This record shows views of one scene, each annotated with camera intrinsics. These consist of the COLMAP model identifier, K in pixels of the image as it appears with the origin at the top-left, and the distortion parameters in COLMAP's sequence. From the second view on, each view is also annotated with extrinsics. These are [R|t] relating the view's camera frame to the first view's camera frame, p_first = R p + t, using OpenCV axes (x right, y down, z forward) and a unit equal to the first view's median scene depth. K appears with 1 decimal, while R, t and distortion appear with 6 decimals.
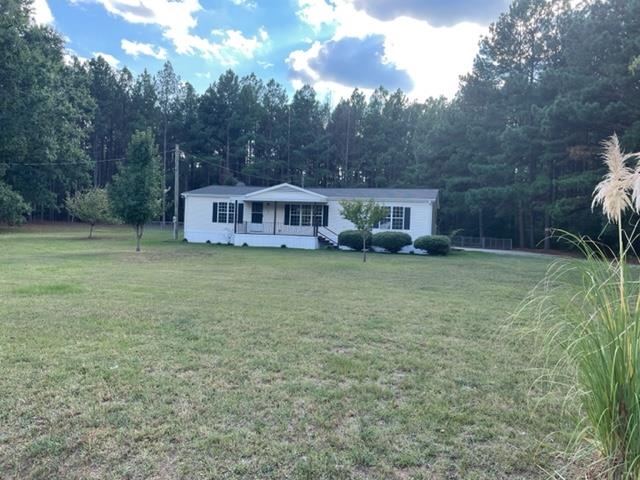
lens RADIAL K [[478.6, 0, 320.0], [0, 478.6, 240.0], [0, 0, 1]] dist [0.090568, -0.110128]
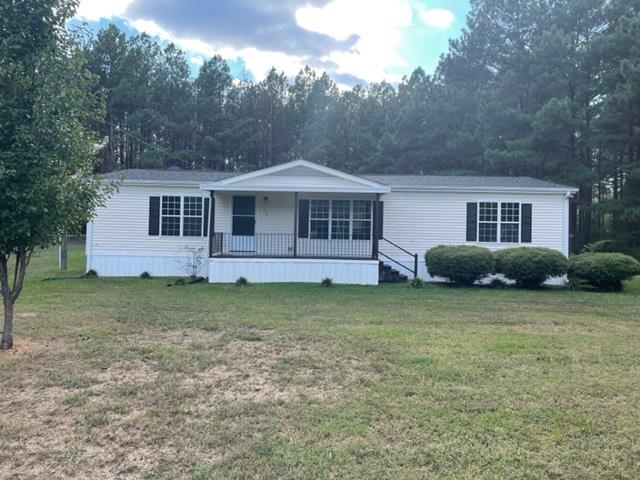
lens RADIAL K [[478.6, 0, 320.0], [0, 478.6, 240.0], [0, 0, 1]] dist [0.090568, -0.110128]
pose [[0.964102, -0.021610, 0.264651, -0.190828], [0.025076, 0.999638, -0.009727, -0.023012], [-0.264345, 0.016014, 0.964295, 0.469279]]
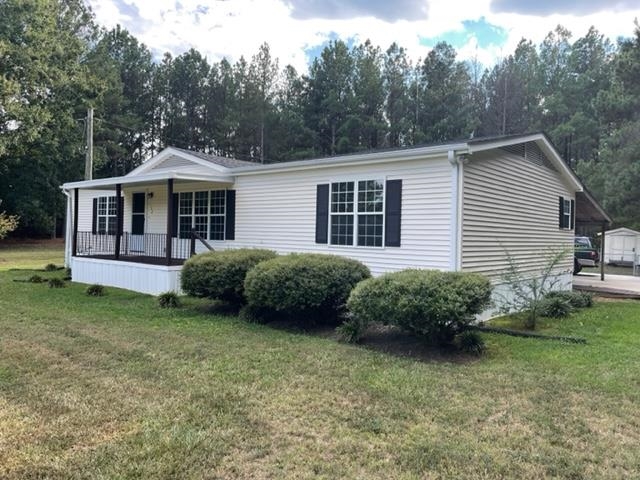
lens RADIAL K [[478.6, 0, 320.0], [0, 478.6, 240.0], [0, 0, 1]] dist [0.090568, -0.110128]
pose [[0.908839, -0.012820, -0.416950, 0.251415], [0.002733, 0.999689, -0.024780, -0.016818], [0.417138, 0.021381, 0.908591, 0.624117]]
